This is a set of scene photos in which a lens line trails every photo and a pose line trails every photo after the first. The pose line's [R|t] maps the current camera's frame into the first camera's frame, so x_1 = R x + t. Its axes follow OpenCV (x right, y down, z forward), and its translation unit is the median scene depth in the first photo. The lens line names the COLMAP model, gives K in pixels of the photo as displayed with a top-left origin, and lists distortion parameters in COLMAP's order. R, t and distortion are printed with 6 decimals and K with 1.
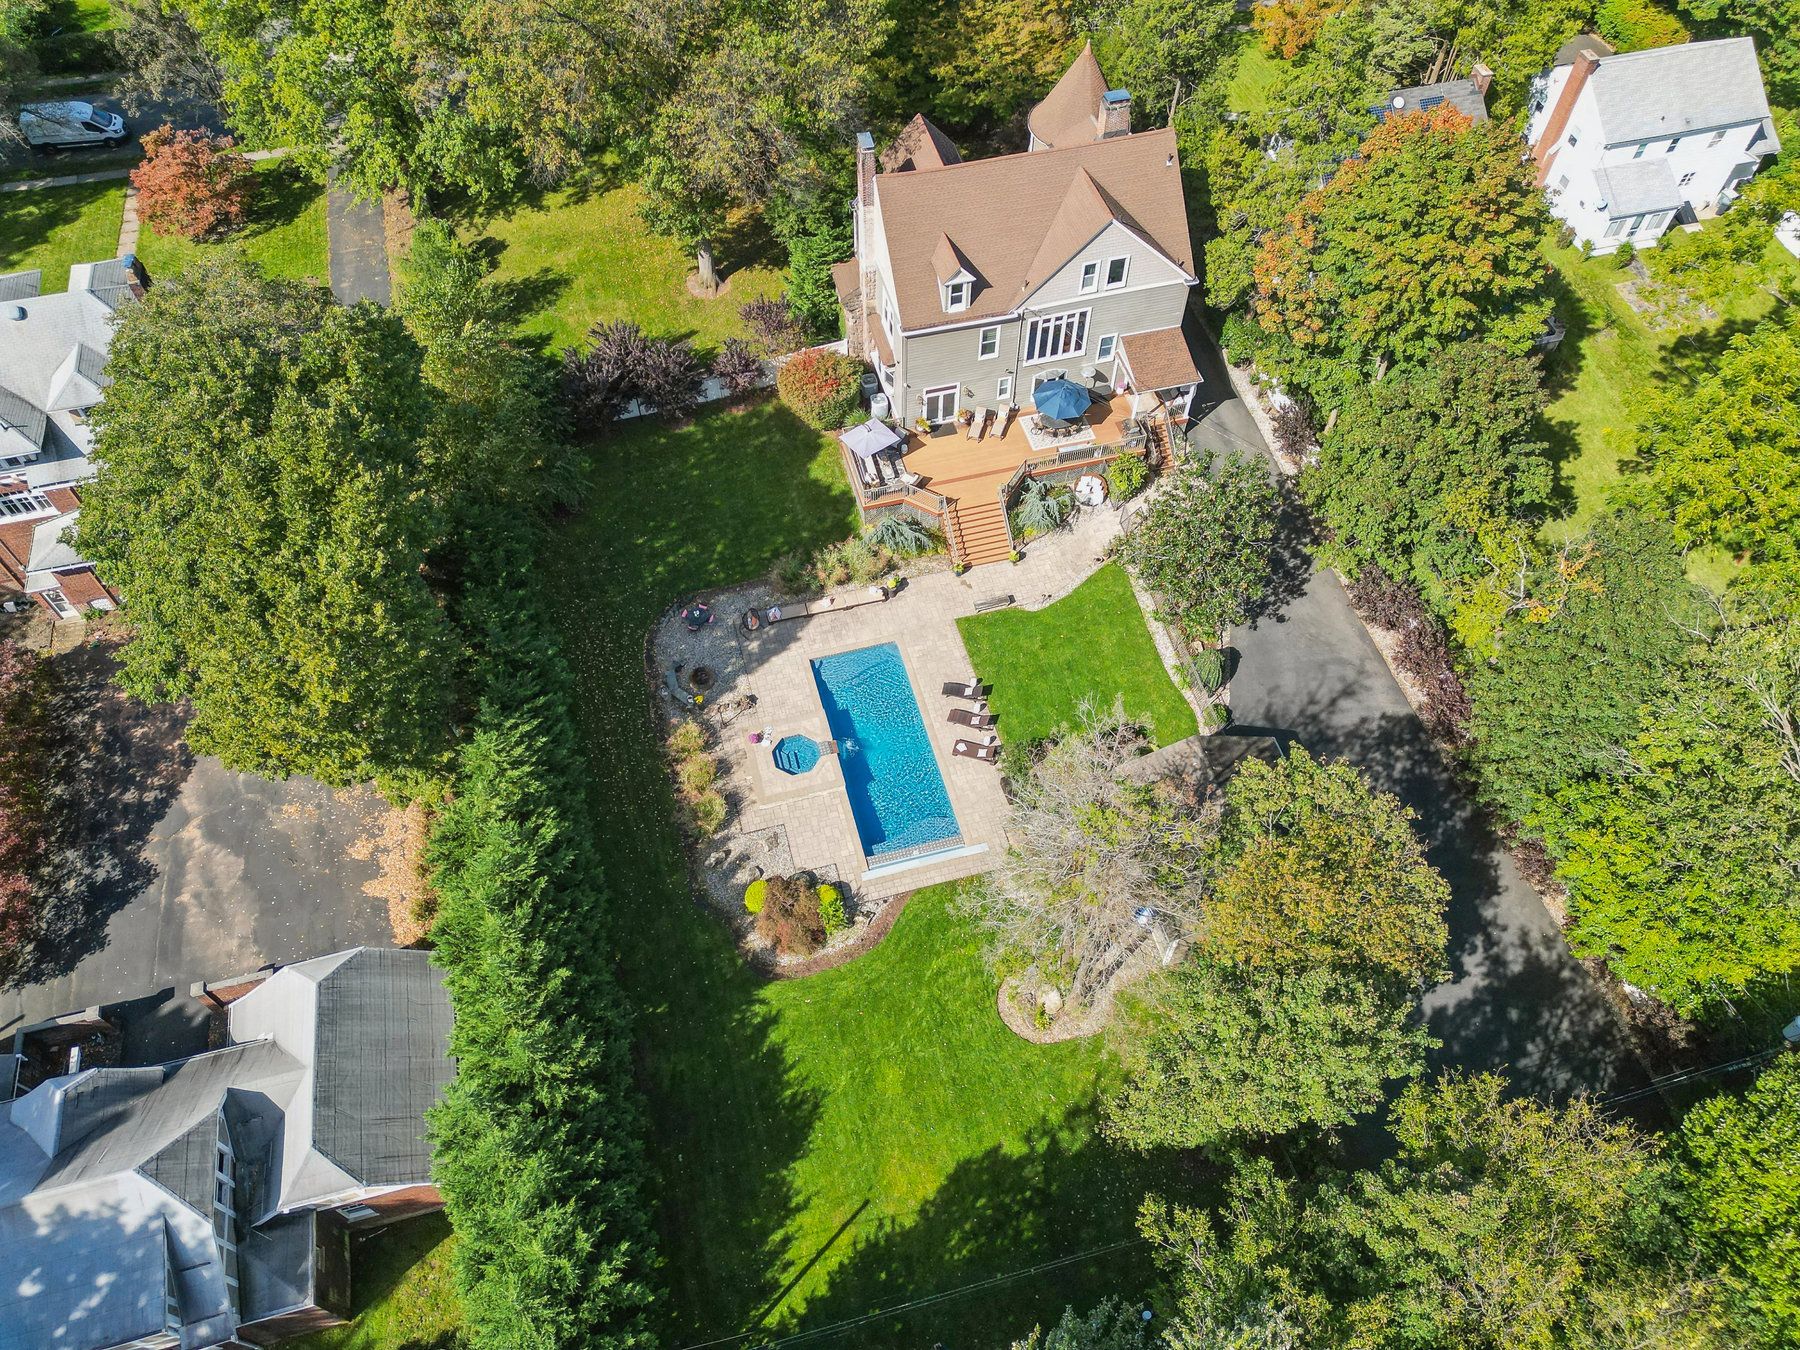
lens RADIAL K [[1221.1, 0, 907.5], [0, 1221.1, 678.1], [0, 0, 1]] dist [0.011116, 0.001980]
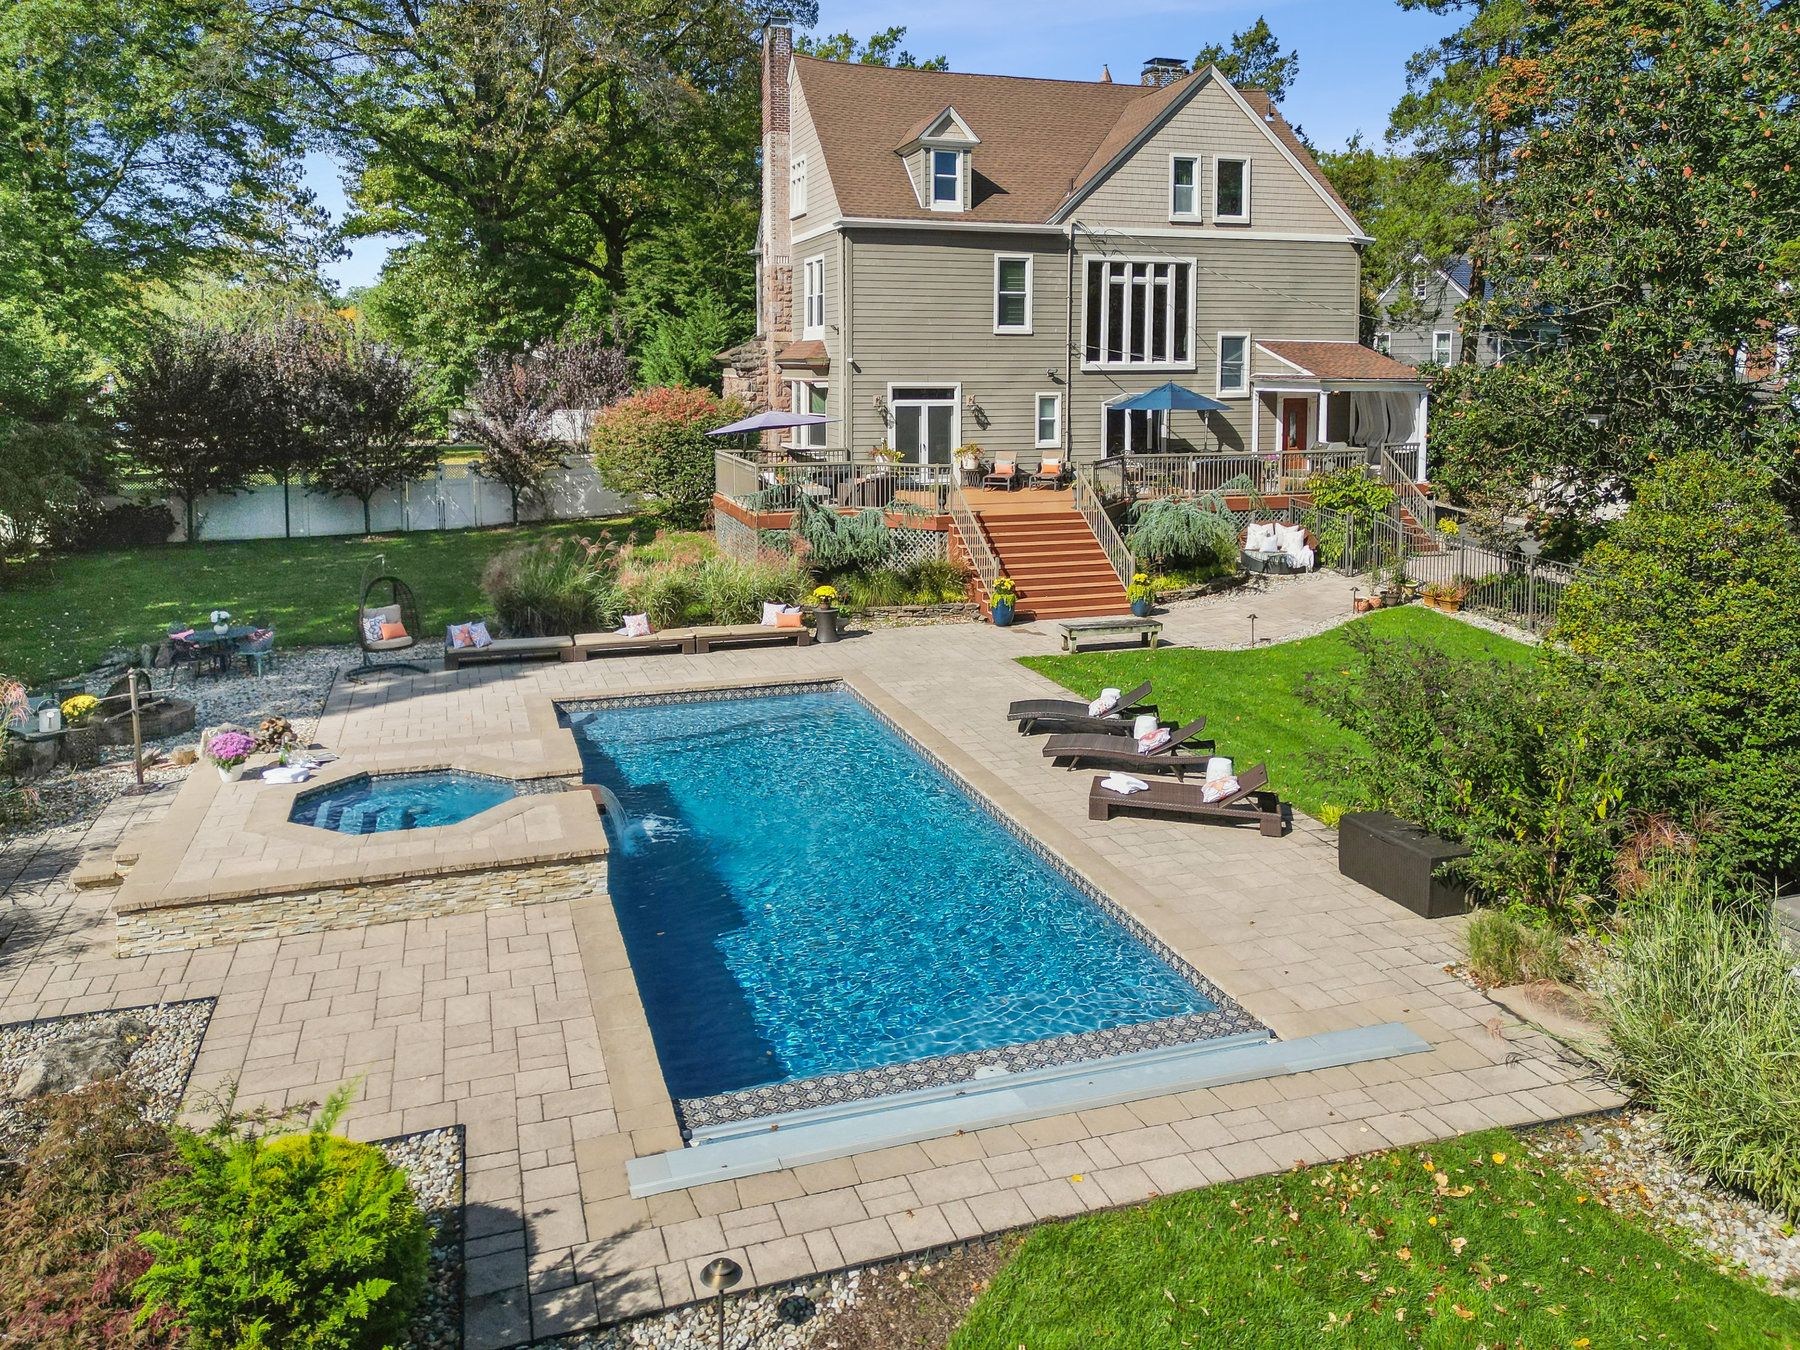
lens RADIAL K [[1221.1, 0, 884.7], [0, 1221.1, 671.1], [0, 0, 1]] dist [0.011116, 0.001980]
pose [[0.998763, -0.014078, 0.047687, -0.013034], [0.045624, 0.640754, -0.766389, 0.215222], [-0.019766, 0.767617, 0.640604, 0.795559]]
